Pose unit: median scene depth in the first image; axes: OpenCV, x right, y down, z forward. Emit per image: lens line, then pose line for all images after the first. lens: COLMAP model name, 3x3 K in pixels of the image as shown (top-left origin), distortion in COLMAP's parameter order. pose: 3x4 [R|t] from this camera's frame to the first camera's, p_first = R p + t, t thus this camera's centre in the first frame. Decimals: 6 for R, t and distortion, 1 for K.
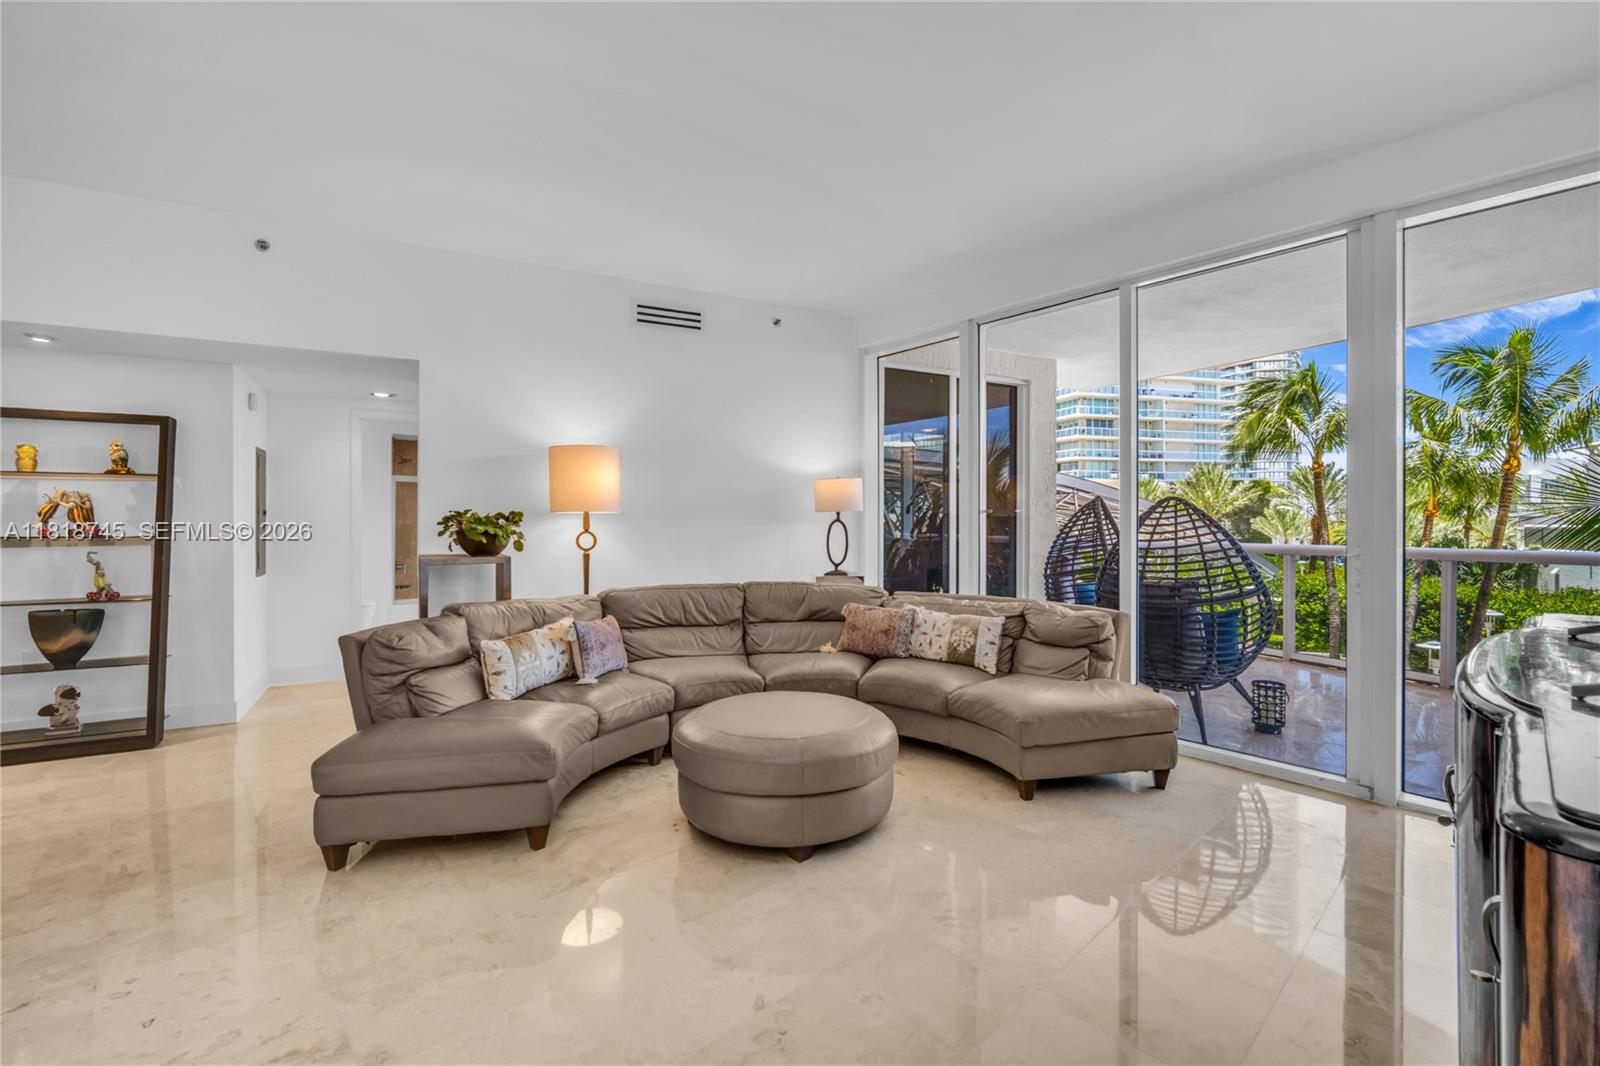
lens RADIAL K [[702.3, 0, 805.2], [0, 702.3, 525.5], [0, 0, 1]] dist [-0.011476, 0.000656]
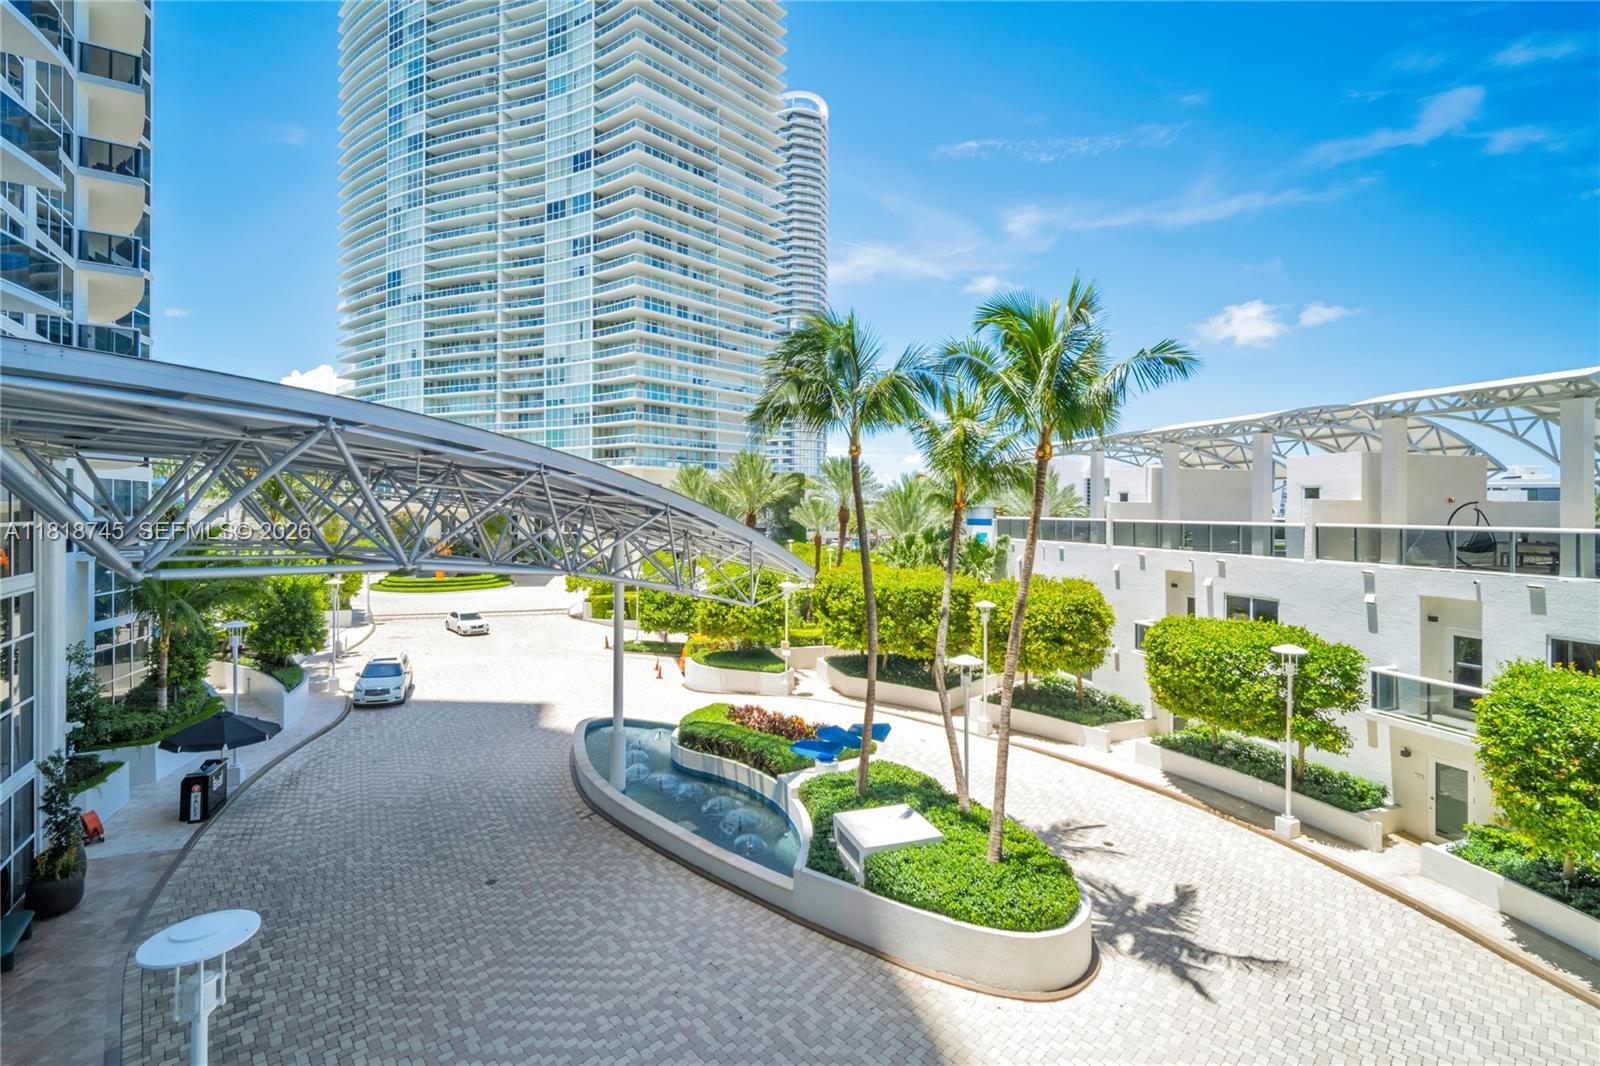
lens RADIAL K [[718.4, 0, 796.3], [0, 718.4, 508.8], [0, 0, 1]] dist [-0.017573, 0.008686]
pose [[0.838947, 0.003688, 0.544201, 0.139230], [0.000100, 0.999976, -0.006931, -0.005248], [-0.544214, 0.005869, 0.838926, 0.211431]]
